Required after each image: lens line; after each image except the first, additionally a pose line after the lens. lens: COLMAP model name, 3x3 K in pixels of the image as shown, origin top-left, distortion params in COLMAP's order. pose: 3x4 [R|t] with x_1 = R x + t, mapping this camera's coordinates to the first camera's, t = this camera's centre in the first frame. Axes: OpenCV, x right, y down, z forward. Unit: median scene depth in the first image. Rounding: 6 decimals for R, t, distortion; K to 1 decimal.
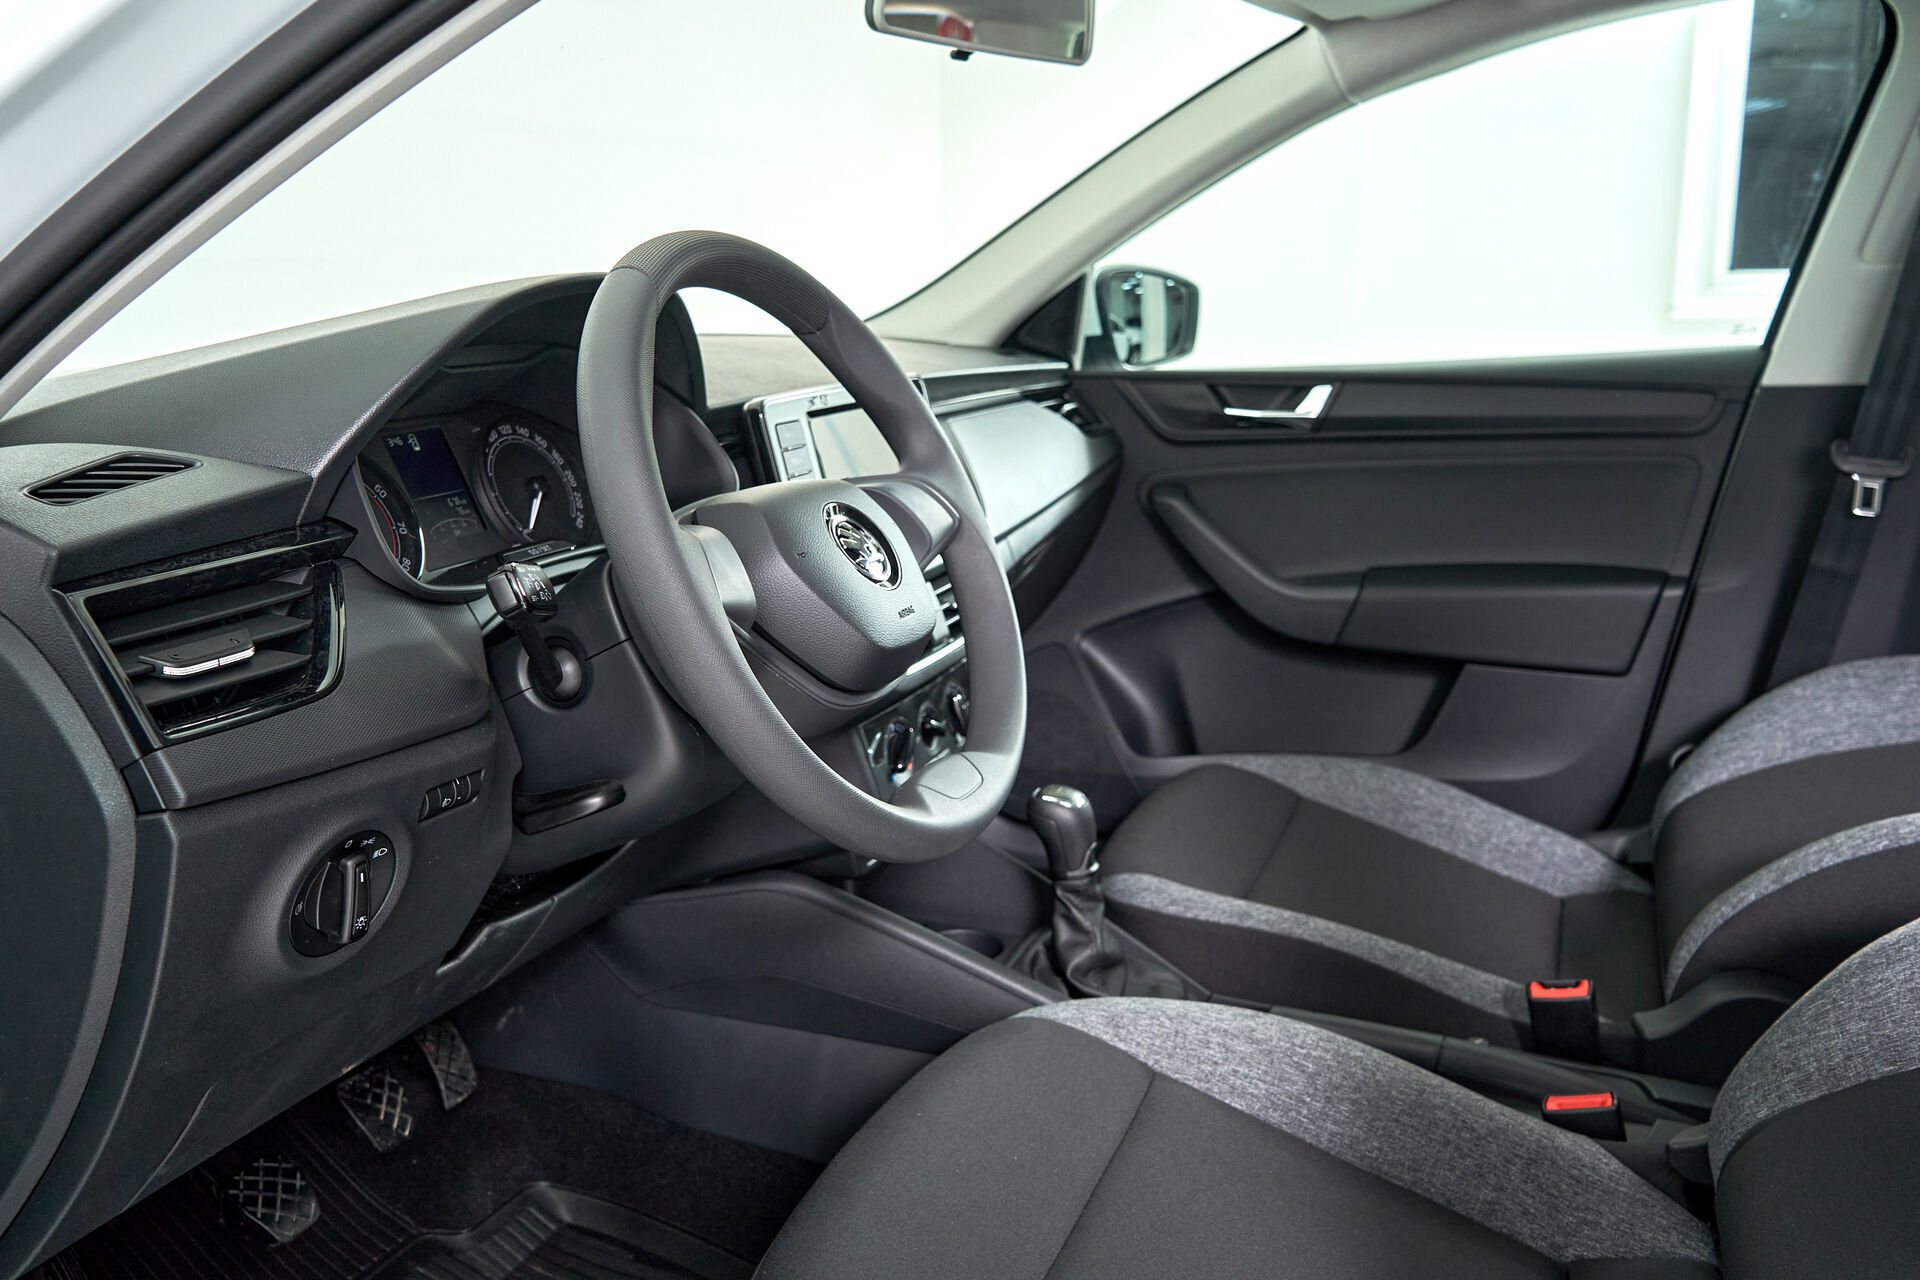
lens RADIAL K [[1530.7, 0, 960.0], [0, 1530.7, 640.0], [0, 0, 1]] dist [0.006628, 0.005745]
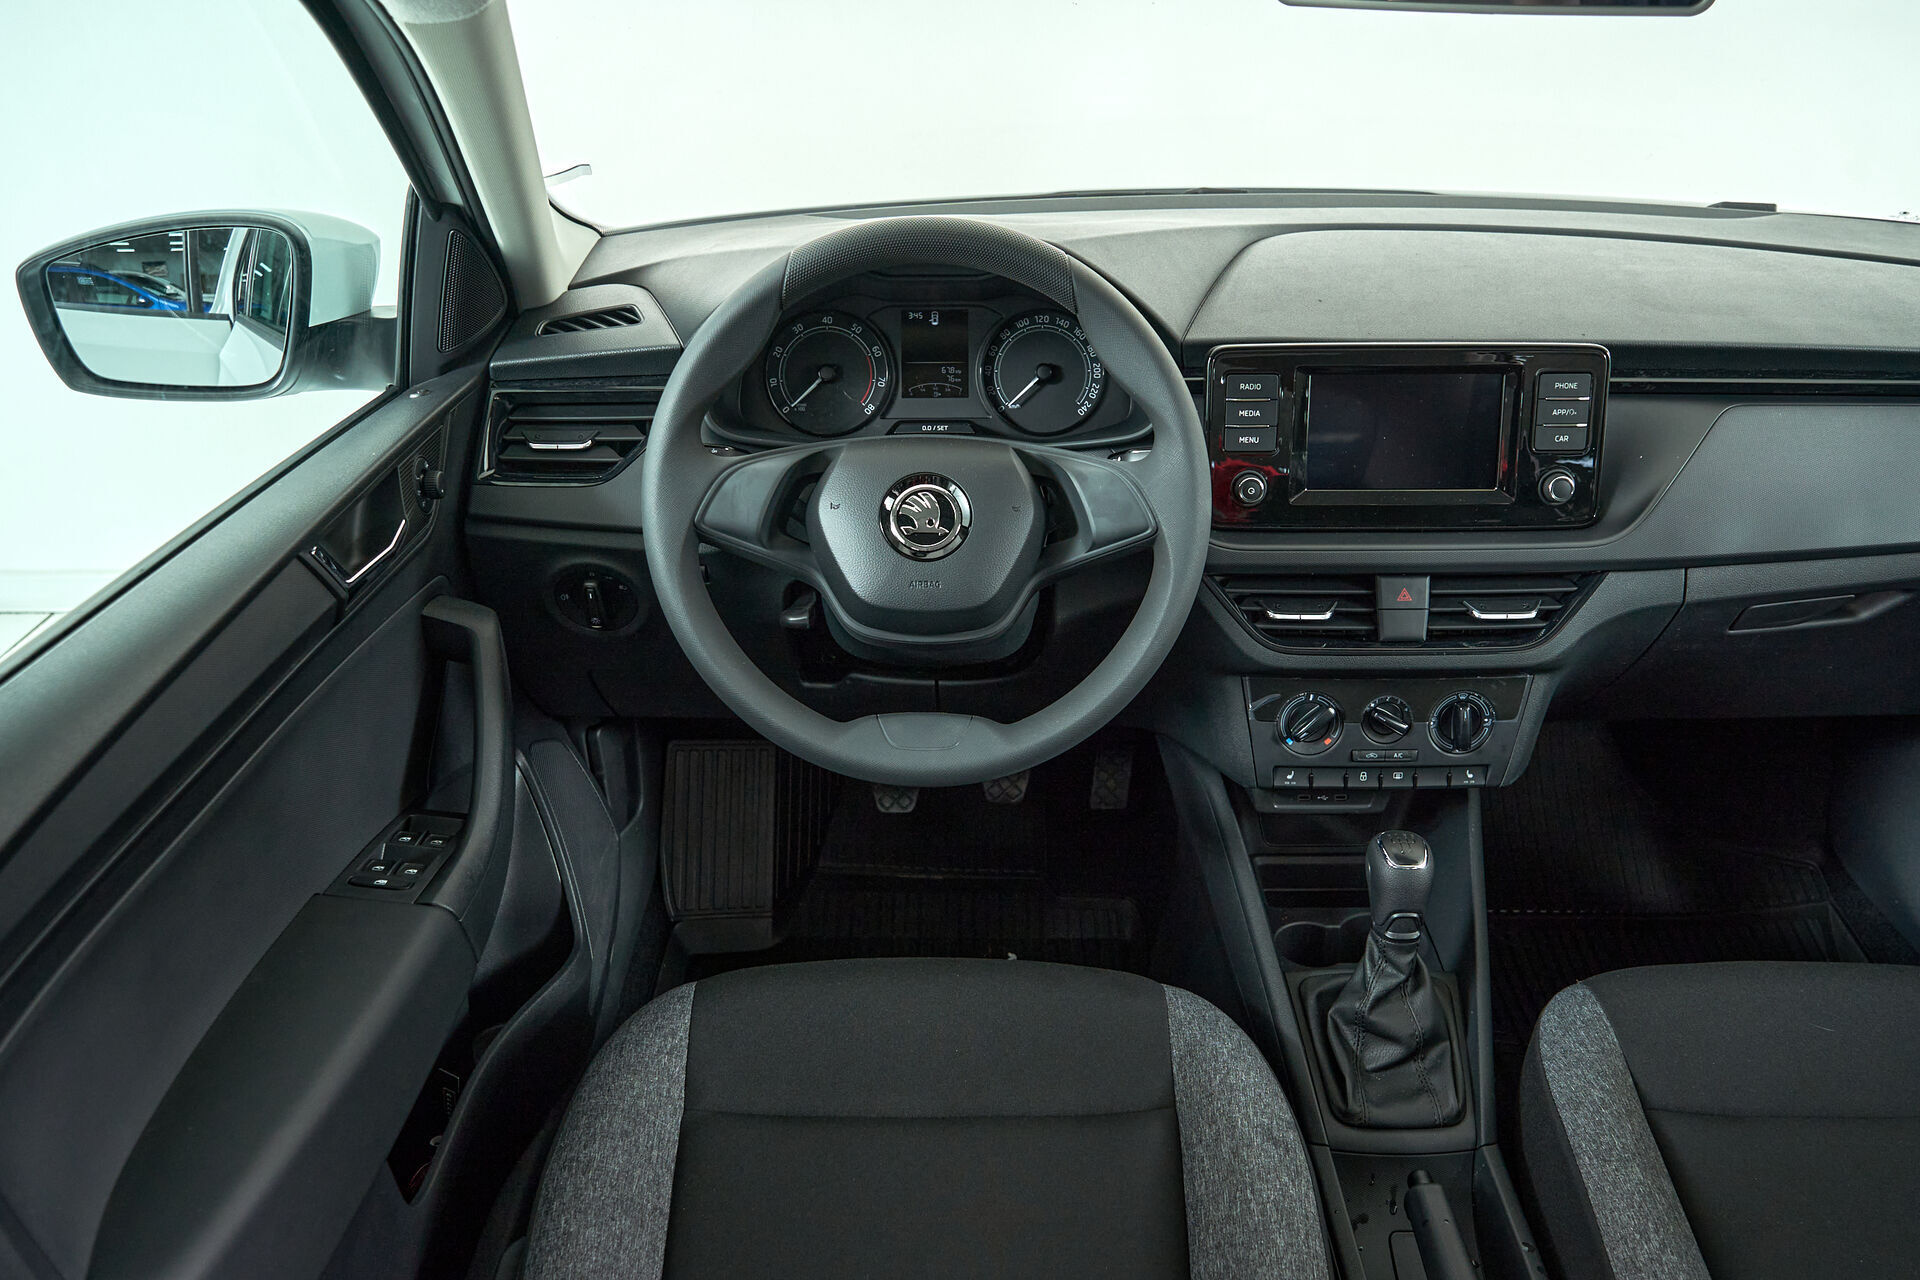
lens RADIAL K [[1530.7, 0, 960.0], [0, 1530.7, 640.0], [0, 0, 1]] dist [0.006628, 0.005745]
pose [[0.380310, 0.418218, -0.824899, 0.786393], [-0.224908, 0.906965, 0.356134, -0.326167], [0.897096, 0.050085, 0.438989, 0.428492]]
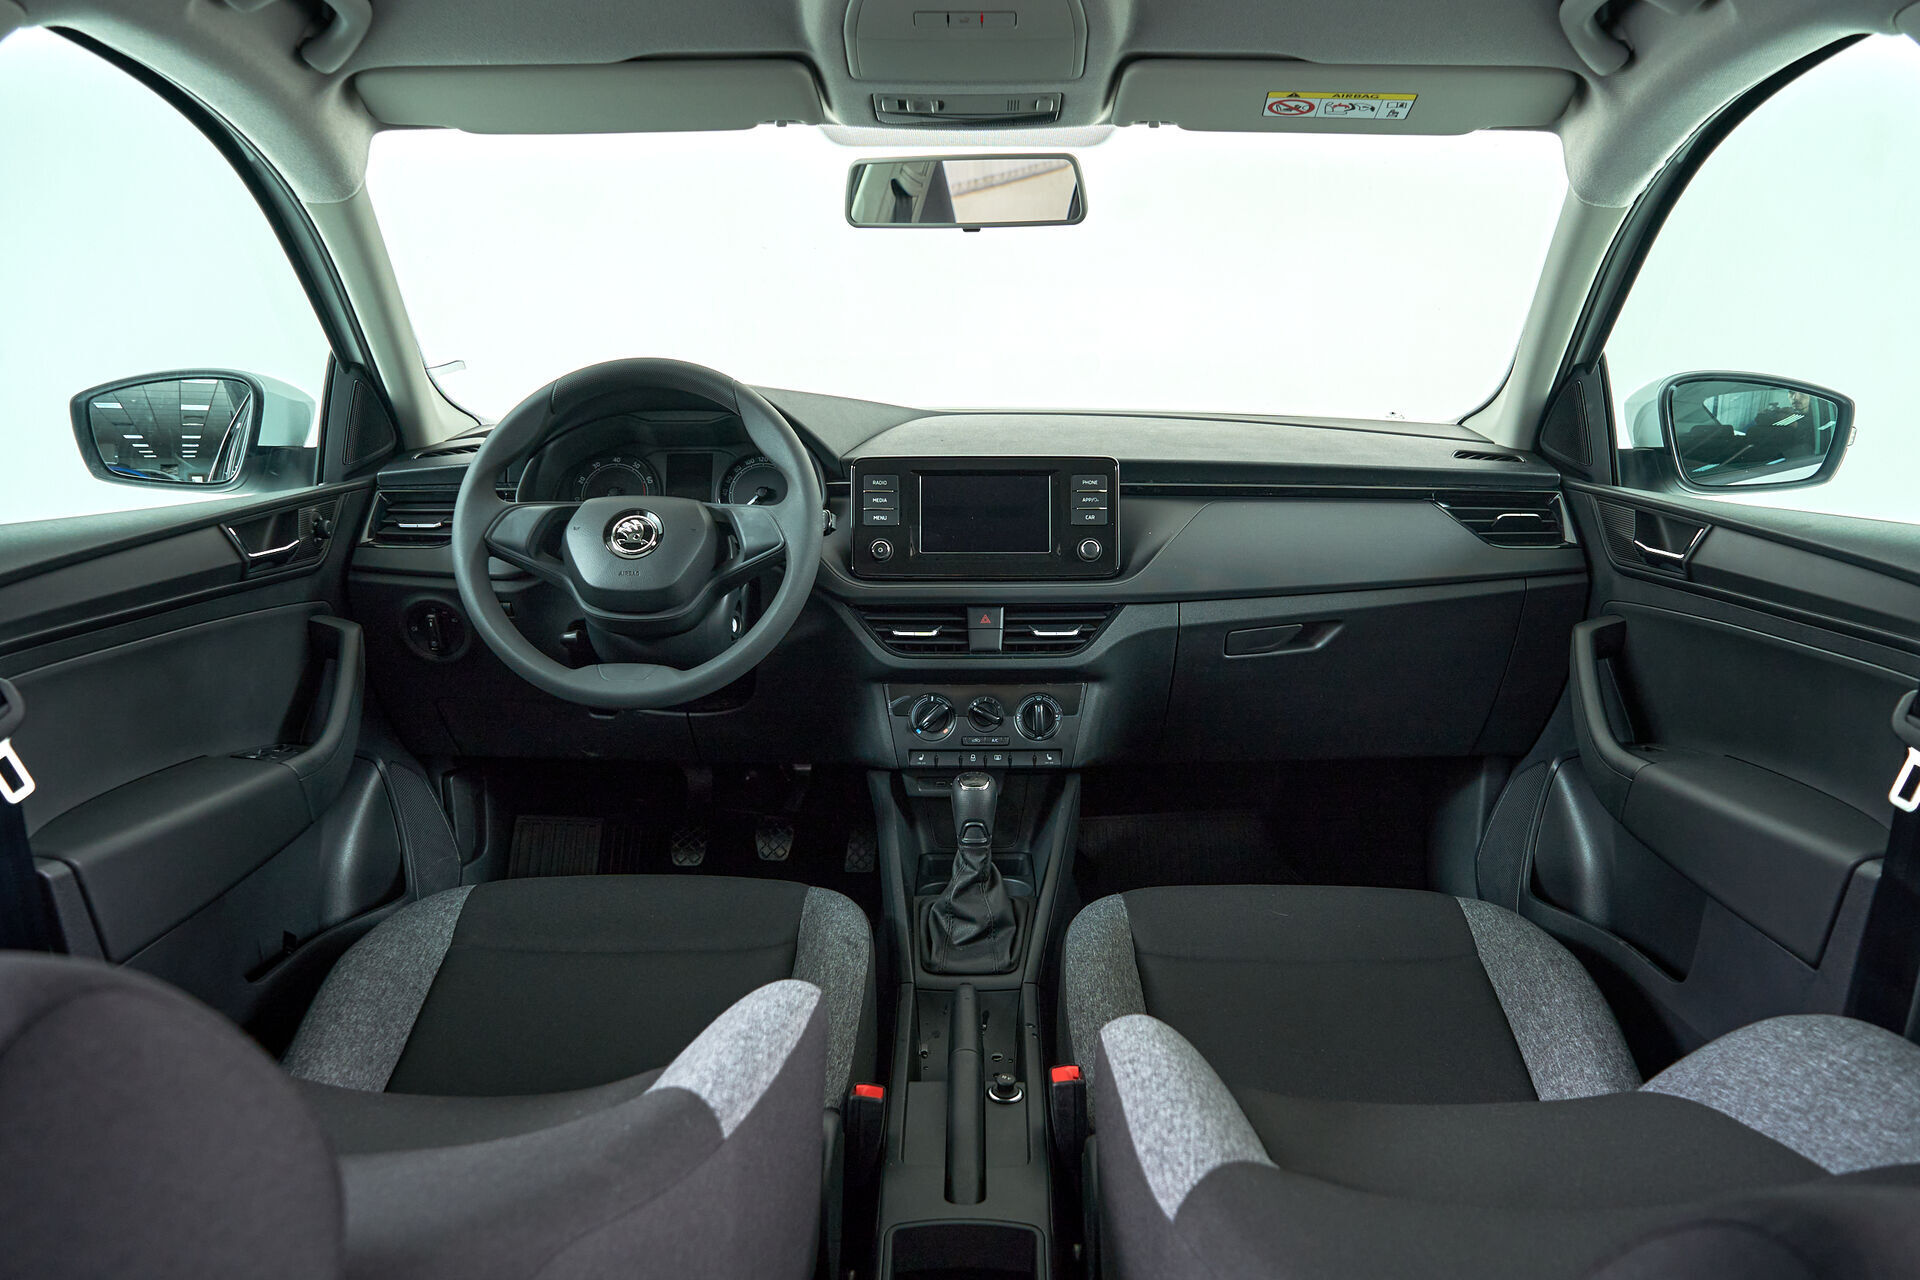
lens RADIAL K [[1517.6, 0, 960.0], [0, 1517.6, 640.0], [0, 0, 1]] dist [0.009713, 0.004082]
pose [[0.374301, 0.193080, -0.906984, 1.388353], [-0.225121, 0.967743, 0.113110, -0.196273], [0.899566, 0.161844, 0.405693, 0.524106]]
